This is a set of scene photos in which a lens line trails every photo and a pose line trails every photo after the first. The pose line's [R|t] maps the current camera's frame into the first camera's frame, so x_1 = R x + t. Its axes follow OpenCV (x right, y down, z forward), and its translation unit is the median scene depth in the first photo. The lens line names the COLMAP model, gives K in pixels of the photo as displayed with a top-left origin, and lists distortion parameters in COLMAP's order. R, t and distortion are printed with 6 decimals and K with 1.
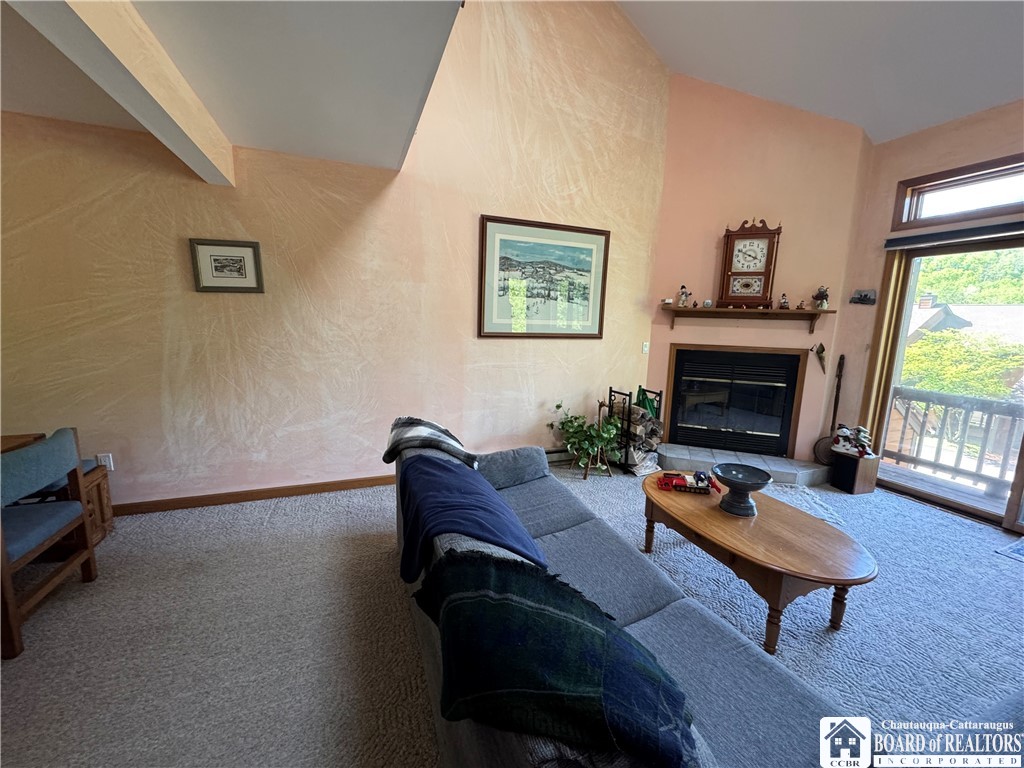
lens RADIAL K [[406.0, 0, 511.5], [0, 406.0, 381.4], [0, 0, 1]] dist [-0.000122, -0.000107]
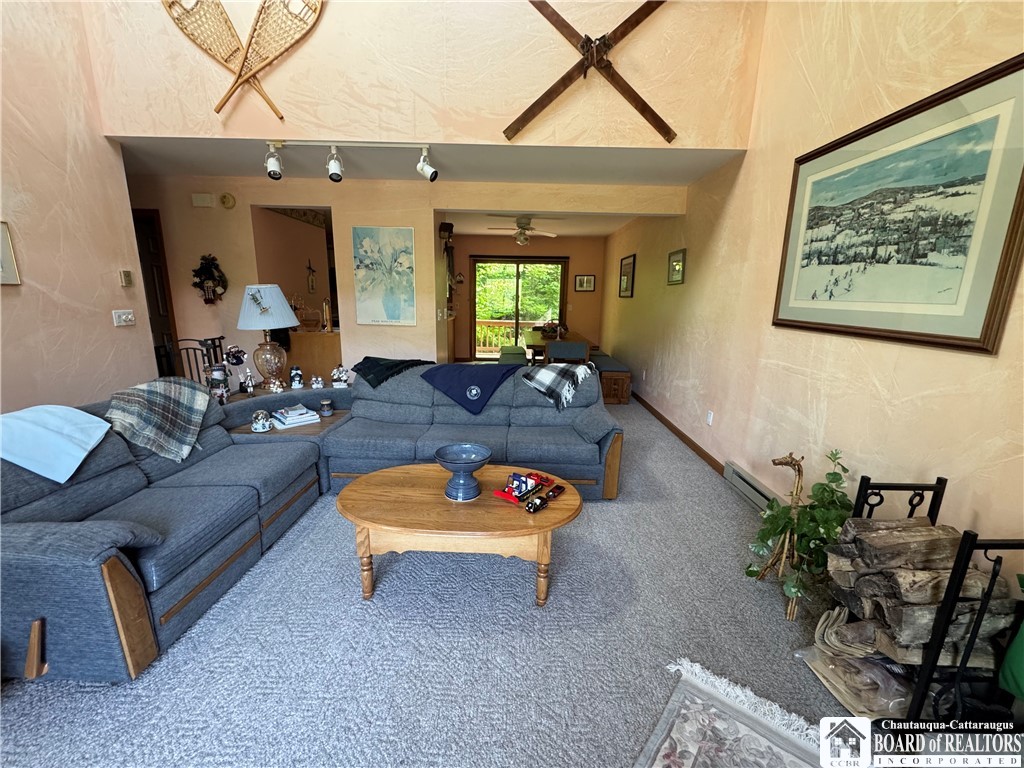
lens RADIAL K [[406.0, 0, 511.5], [0, 406.0, 381.4], [0, 0, 1]] dist [-0.000122, -0.000107]
pose [[-0.371651, 0.162598, -0.914023, 0.779454], [-0.181189, 0.952906, 0.243188, -0.099025], [0.910520, 0.255992, -0.324687, 0.787092]]
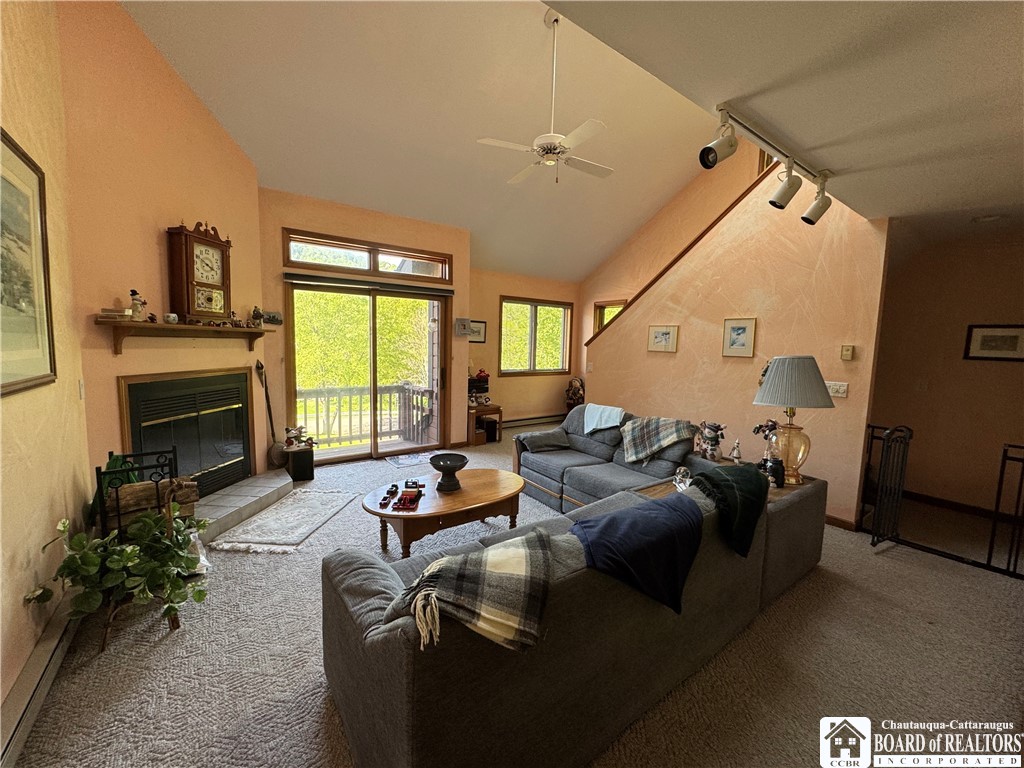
lens RADIAL K [[406.0, 0, 511.5], [0, 406.0, 381.4], [0, 0, 1]] dist [-0.000122, -0.000107]
pose [[-0.240986, -0.121863, 0.962847, -0.426443], [0.128719, 0.979308, 0.156163, -0.120295], [-0.961955, 0.161570, -0.220313, 0.612315]]
